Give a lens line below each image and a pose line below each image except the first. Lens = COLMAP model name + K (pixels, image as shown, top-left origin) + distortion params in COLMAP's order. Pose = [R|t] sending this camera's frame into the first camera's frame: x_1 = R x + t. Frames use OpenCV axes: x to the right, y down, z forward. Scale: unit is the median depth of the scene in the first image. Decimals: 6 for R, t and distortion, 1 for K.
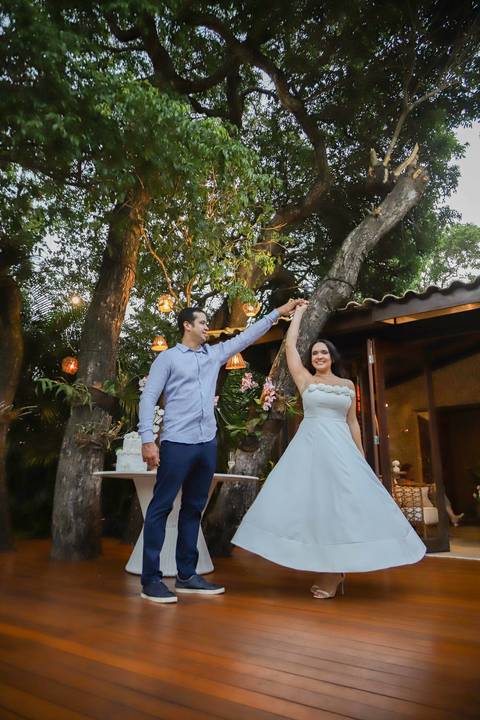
lens RADIAL K [[473.1, 0, 239.3], [0, 473.1, 360.7], [0, 0, 1]] dist [-0.003592, 0.009753]
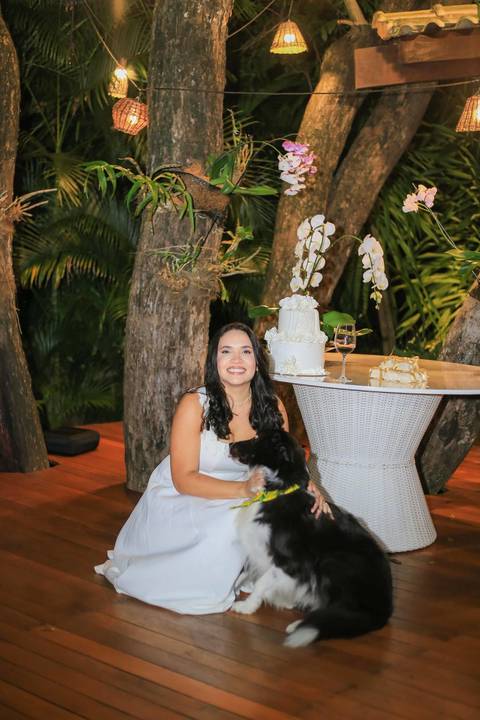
lens RADIAL K [[1045.8, 0, 264.4], [0, 1045.8, 361.2], [0, 0, 1]] dist [-0.105246, 0.000000]
pose [[0.996131, 0.042318, -0.077026, -0.132046], [-0.010581, 0.927810, 0.372903, -0.157283], [0.087246, -0.370645, 0.924668, -0.055383]]
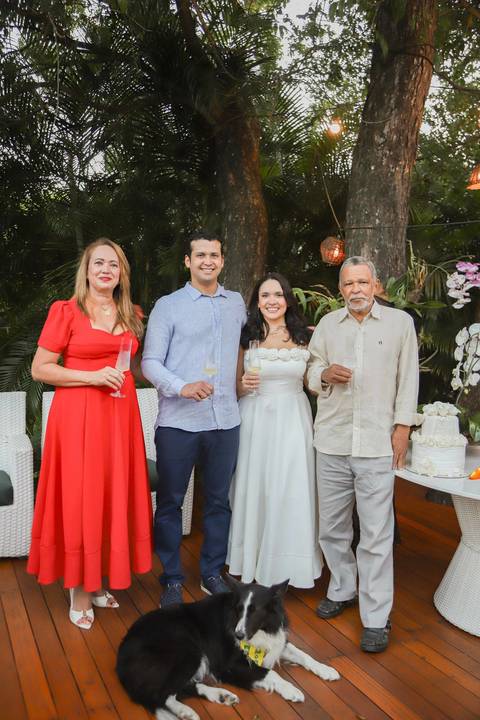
lens RADIAL K [[635.2, 0, 241.7], [0, 635.2, 358.2], [0, 0, 1]] dist [0.002604, 0.000778]
pose [[0.867176, 0.035176, -0.496758, -0.039511], [0.131371, 0.946011, 0.296319, -0.124193], [0.480362, -0.322221, 0.815737, 0.212240]]
